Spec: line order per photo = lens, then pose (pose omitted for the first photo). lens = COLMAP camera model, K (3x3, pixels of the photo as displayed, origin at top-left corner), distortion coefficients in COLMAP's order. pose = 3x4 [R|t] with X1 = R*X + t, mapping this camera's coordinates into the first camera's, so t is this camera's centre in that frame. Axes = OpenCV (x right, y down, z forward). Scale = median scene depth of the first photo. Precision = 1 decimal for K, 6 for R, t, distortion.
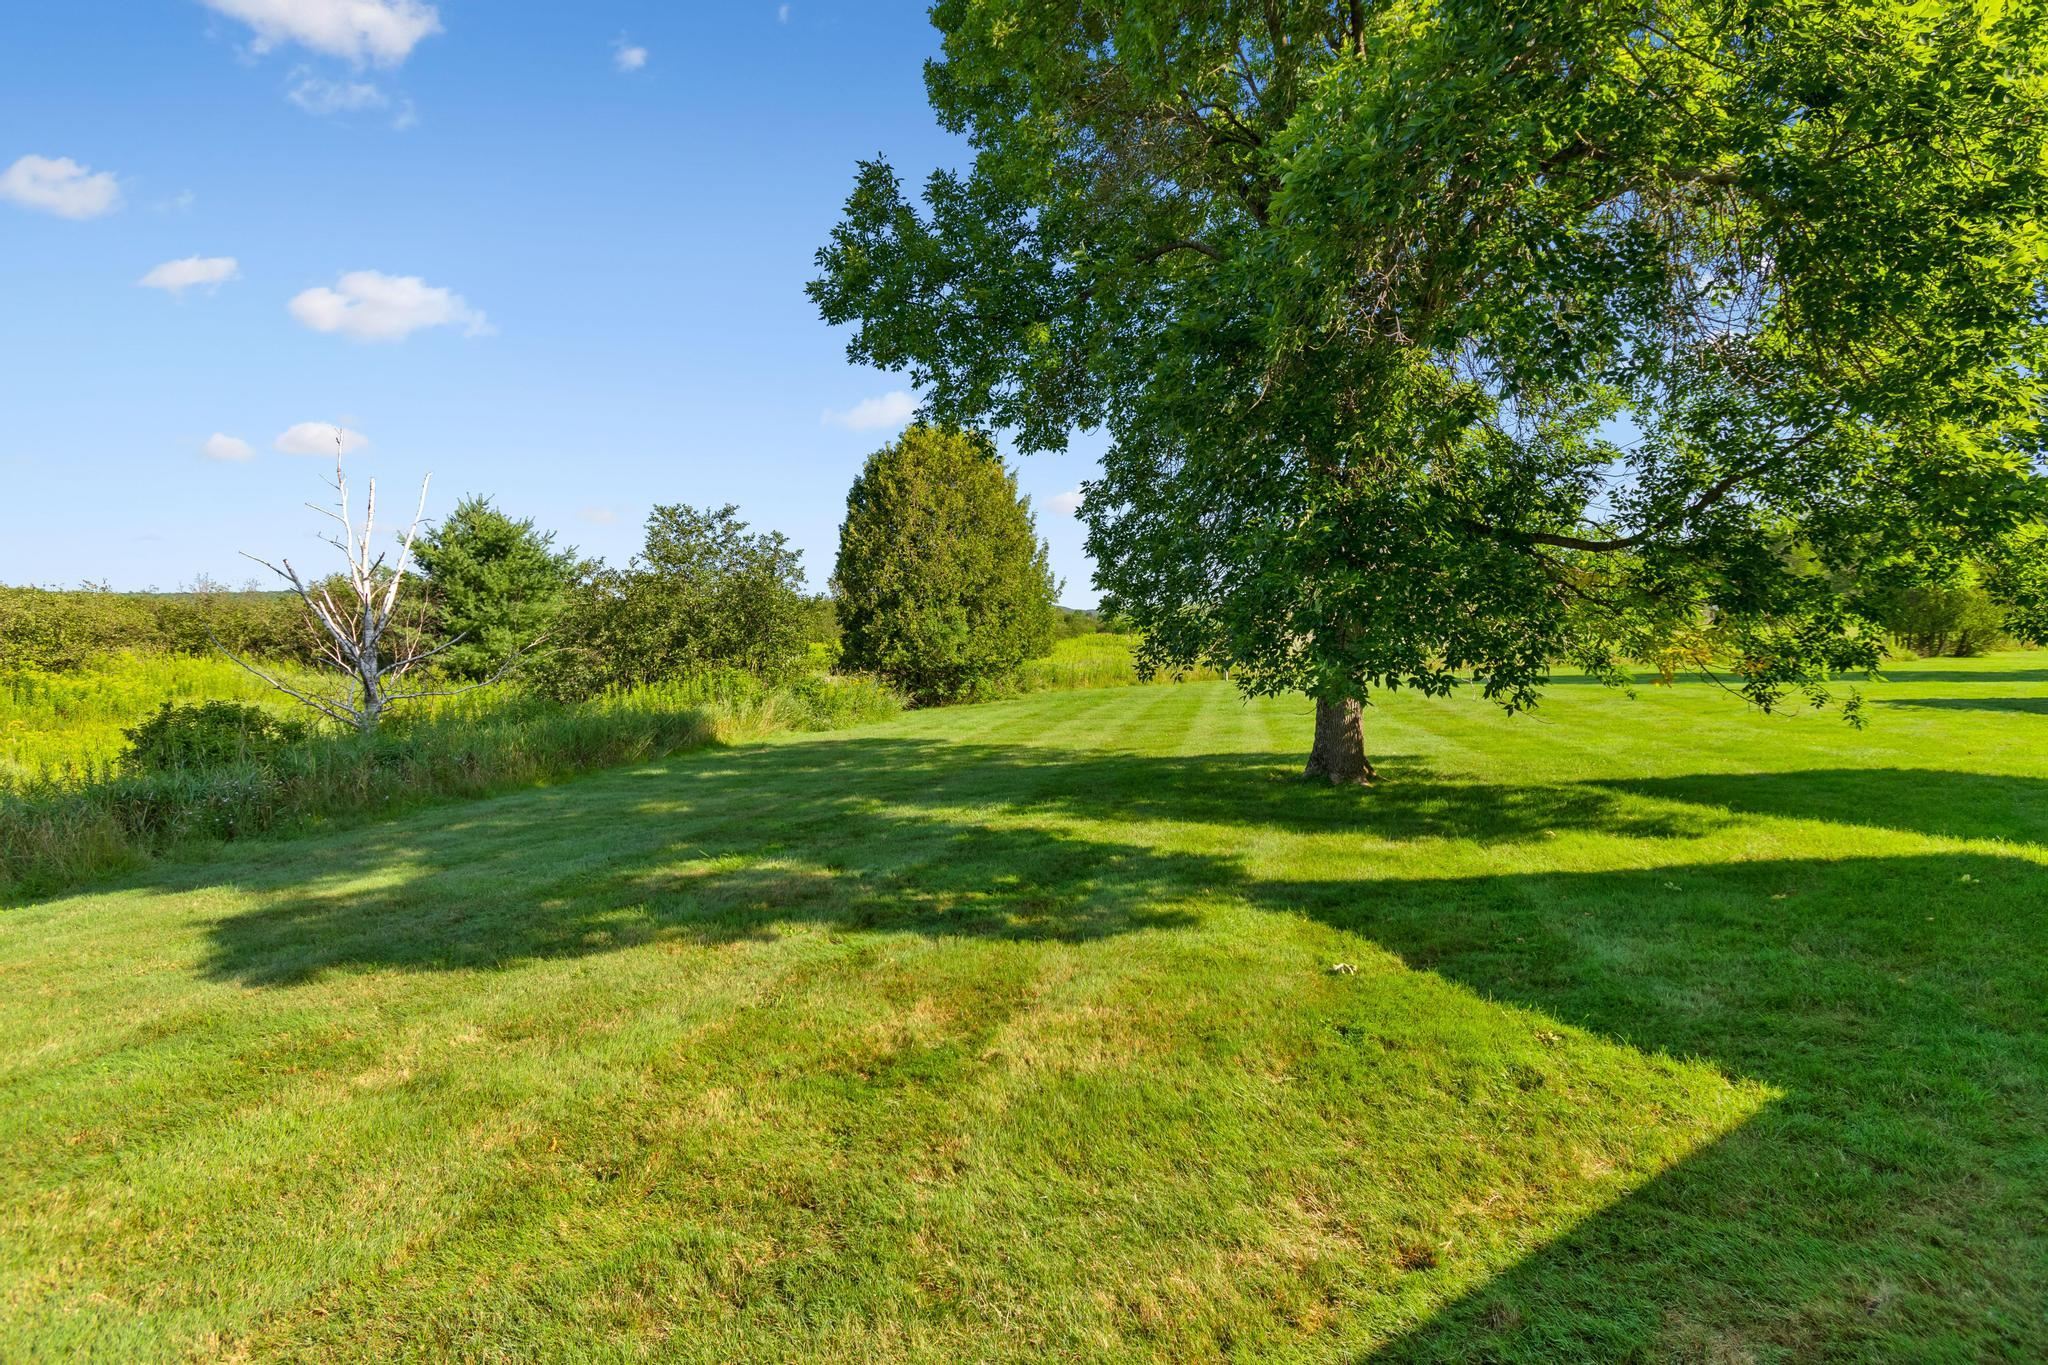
lens RADIAL K [[998.9, 0, 1029.1], [0, 998.9, 693.4], [0, 0, 1]] dist [0.004284, -0.003250]
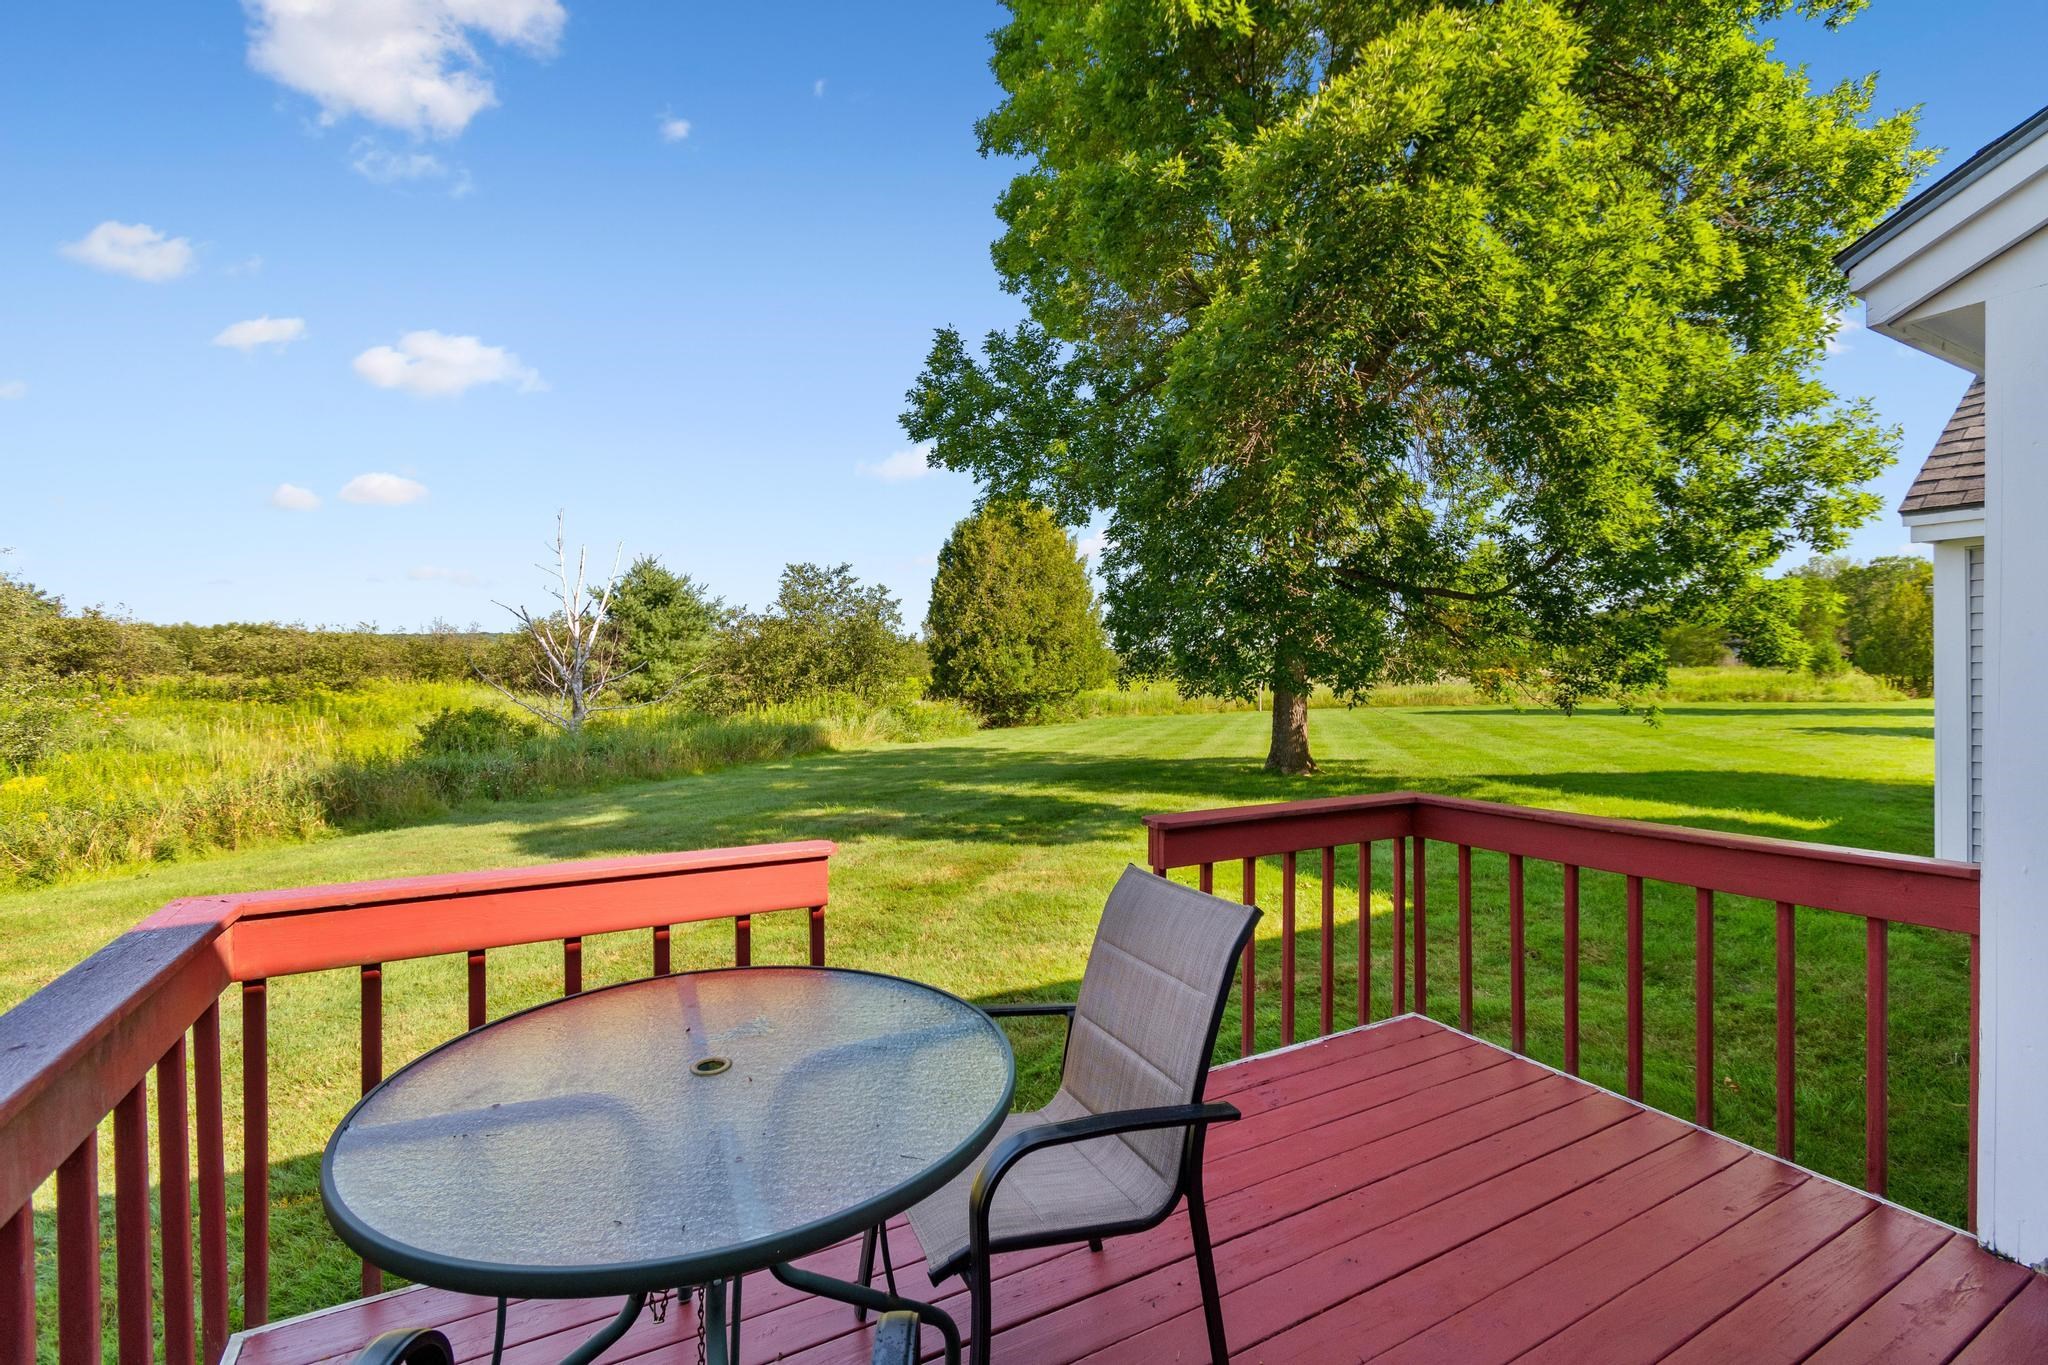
lens RADIAL K [[894.3, 0, 1027.8], [0, 894.3, 682.2], [0, 0, 1]] dist [0.001614, -0.000344]
pose [[0.996142, 0.008941, -0.087304, 0.051651], [-0.013314, 0.998679, -0.049634, 0.023232], [0.086745, 0.050605, 0.994944, -0.160882]]
